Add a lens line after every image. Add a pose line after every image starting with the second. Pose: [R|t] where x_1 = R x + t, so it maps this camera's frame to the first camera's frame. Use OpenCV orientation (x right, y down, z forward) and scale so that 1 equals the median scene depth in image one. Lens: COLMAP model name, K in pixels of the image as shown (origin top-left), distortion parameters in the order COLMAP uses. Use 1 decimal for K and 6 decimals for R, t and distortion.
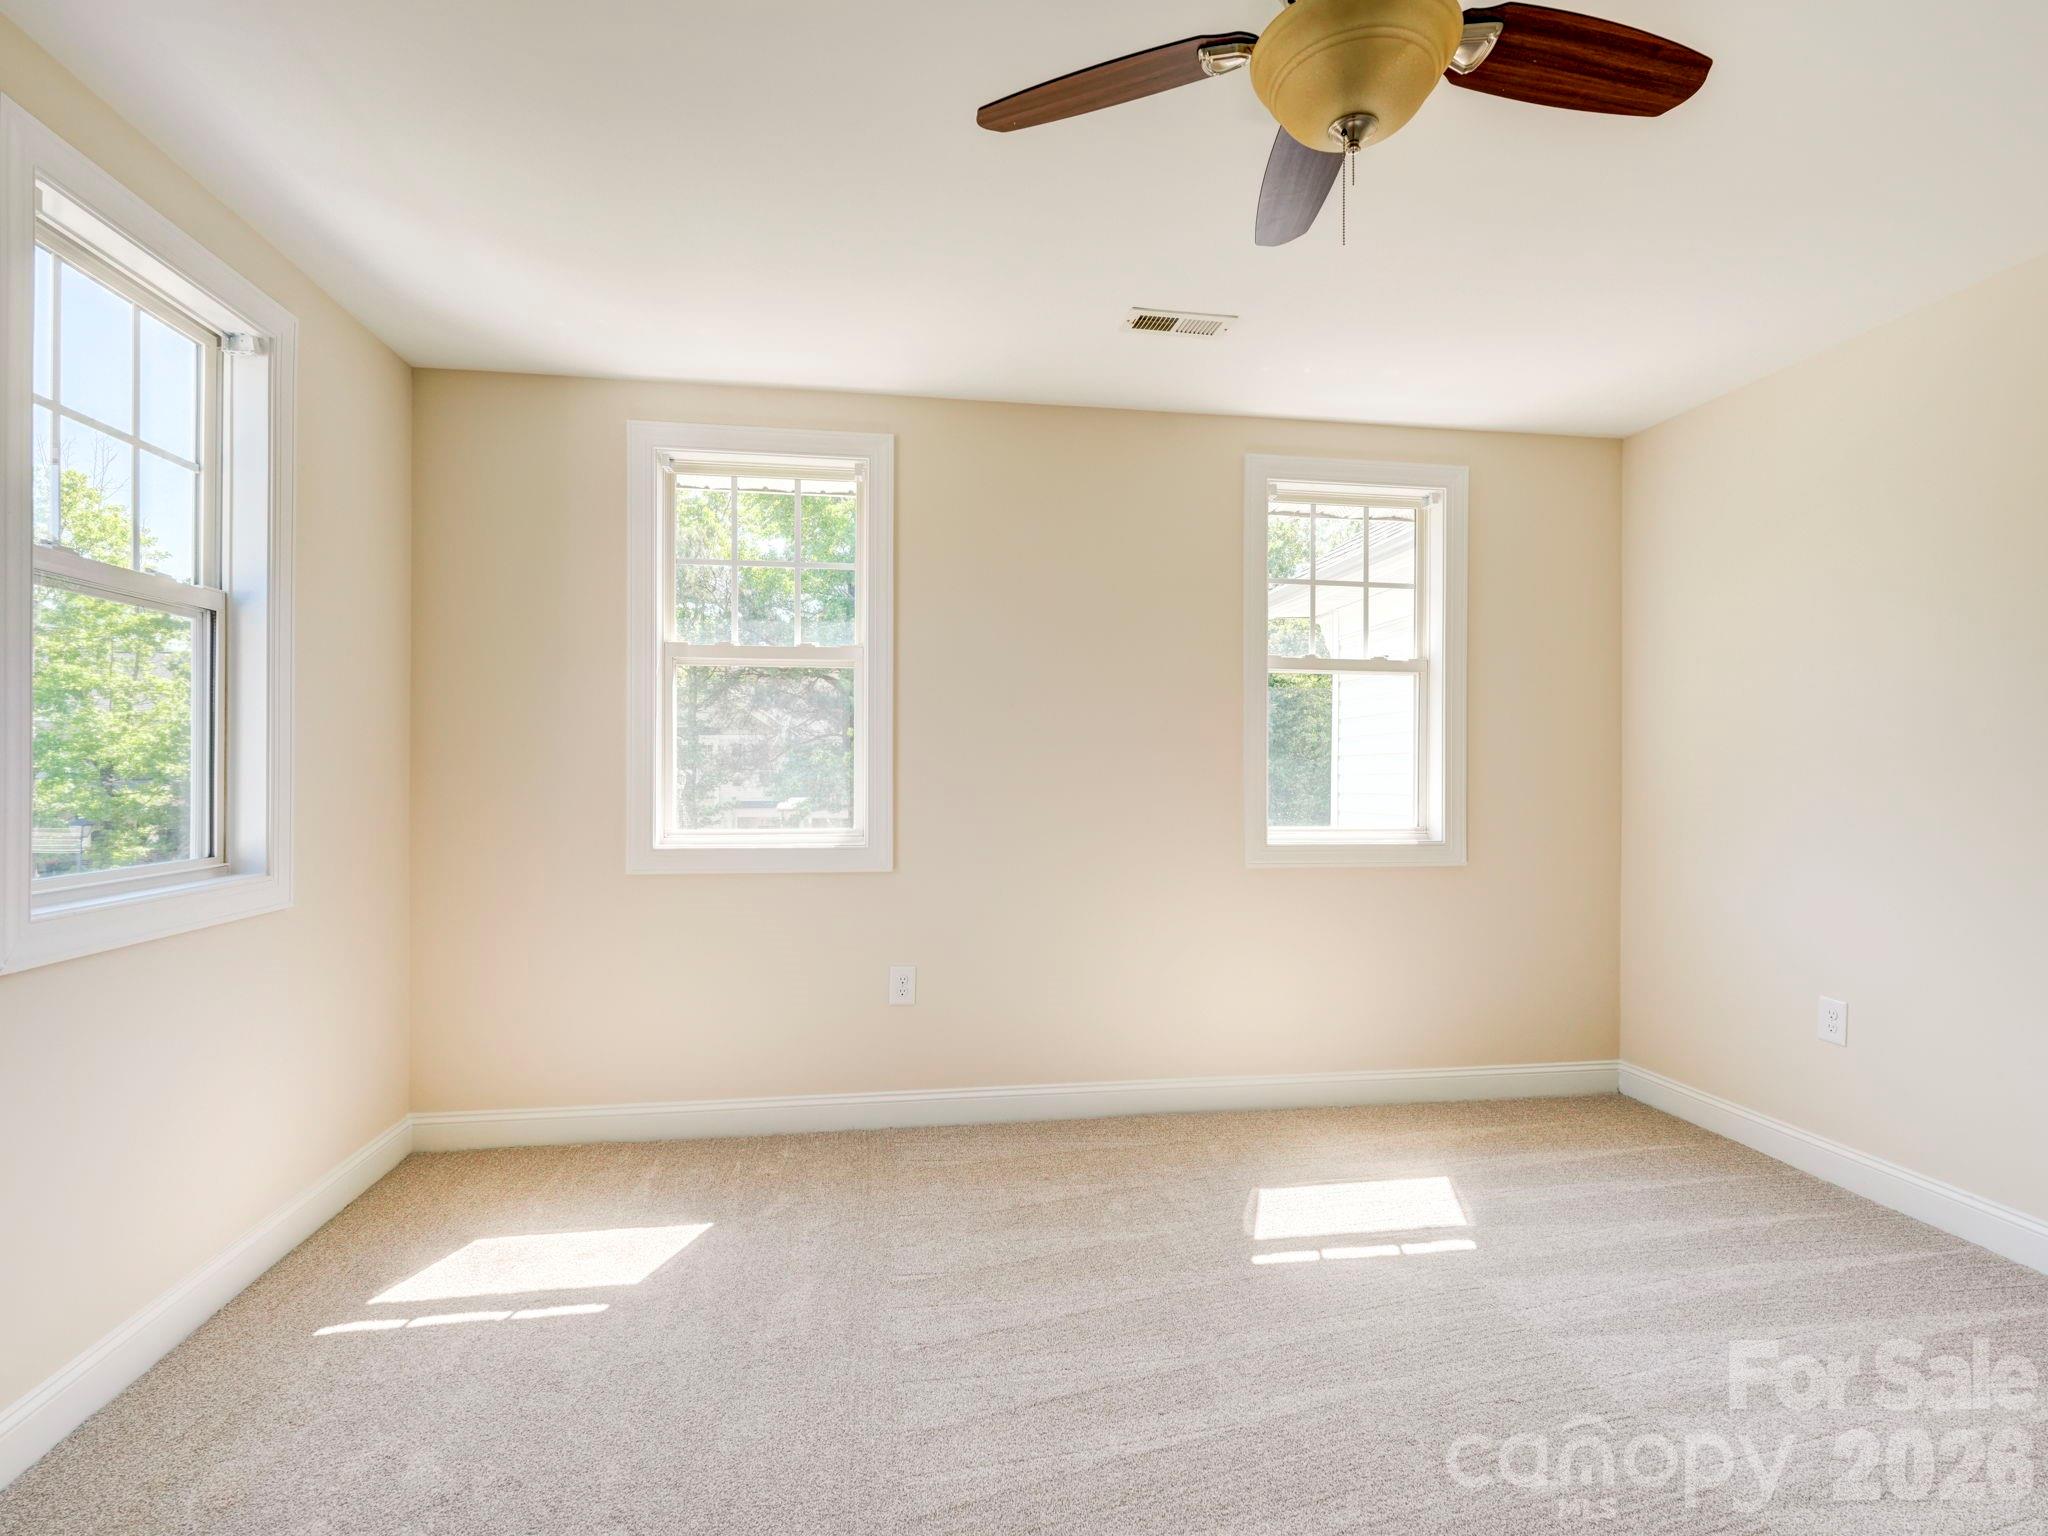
lens RADIAL K [[1002.4, 0, 1021.4], [0, 1002.4, 770.0], [0, 0, 1]] dist [0.000813, 0.000480]
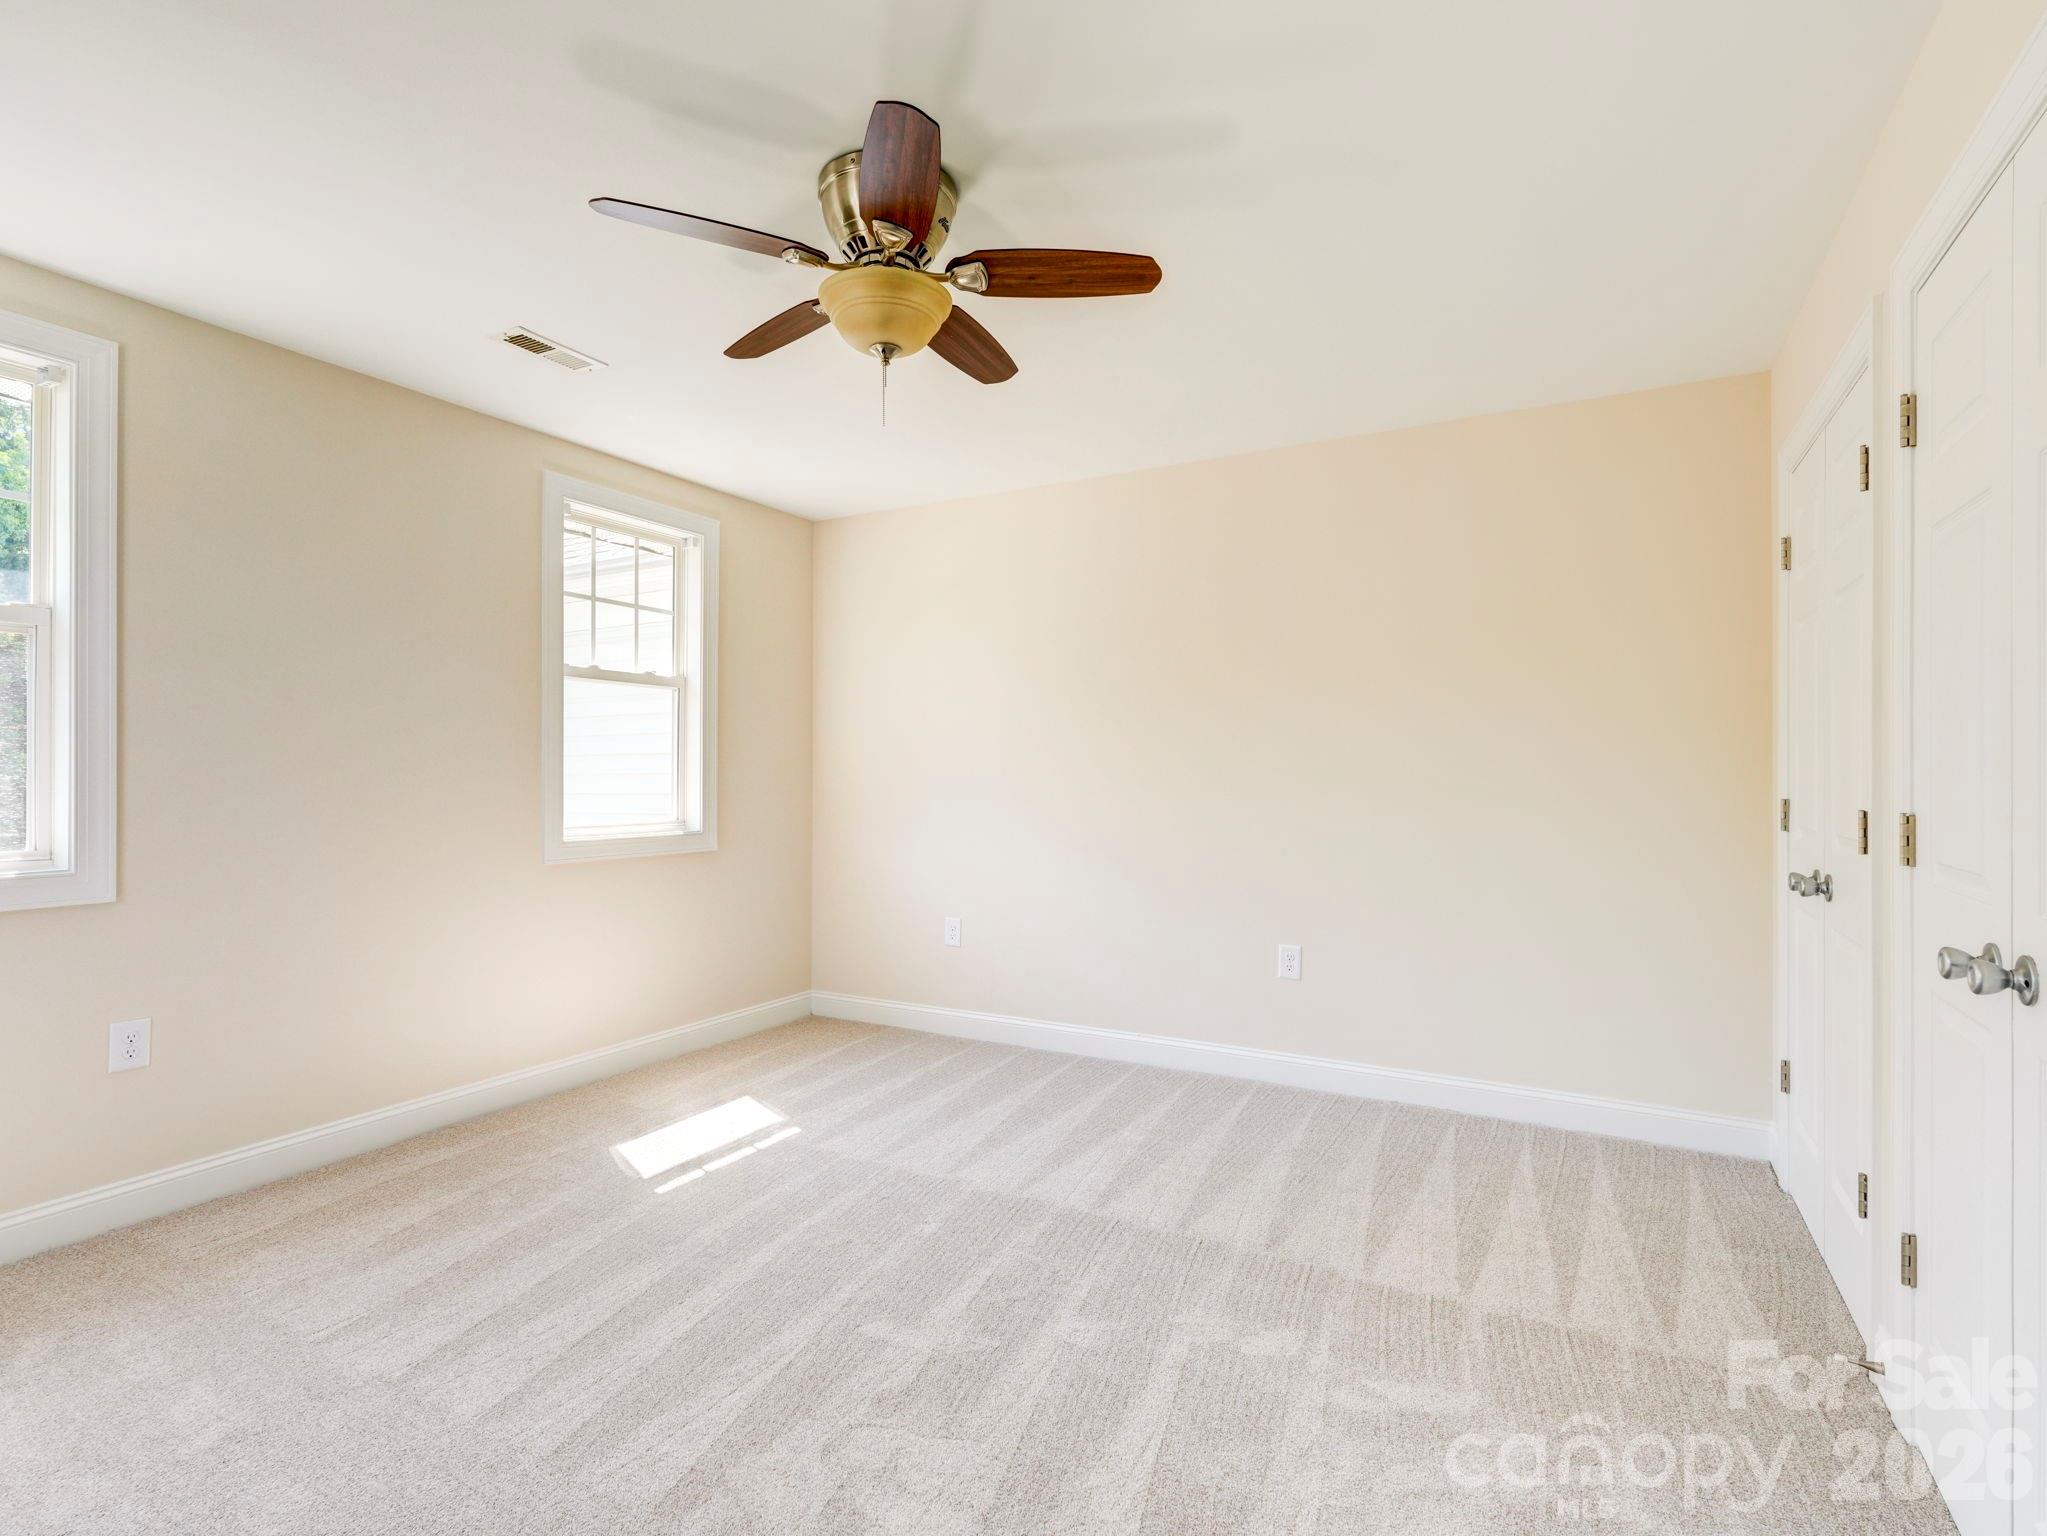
lens RADIAL K [[1001.9, 0, 1020.9], [0, 1001.9, 770.0], [0, 0, 1]] dist [0.000813, 0.000480]
pose [[0.616553, 0.000950, 0.787313, -0.310738], [-0.000927, 0.999999, -0.000480, -0.001587], [-0.787313, -0.000434, 0.616553, -0.039143]]
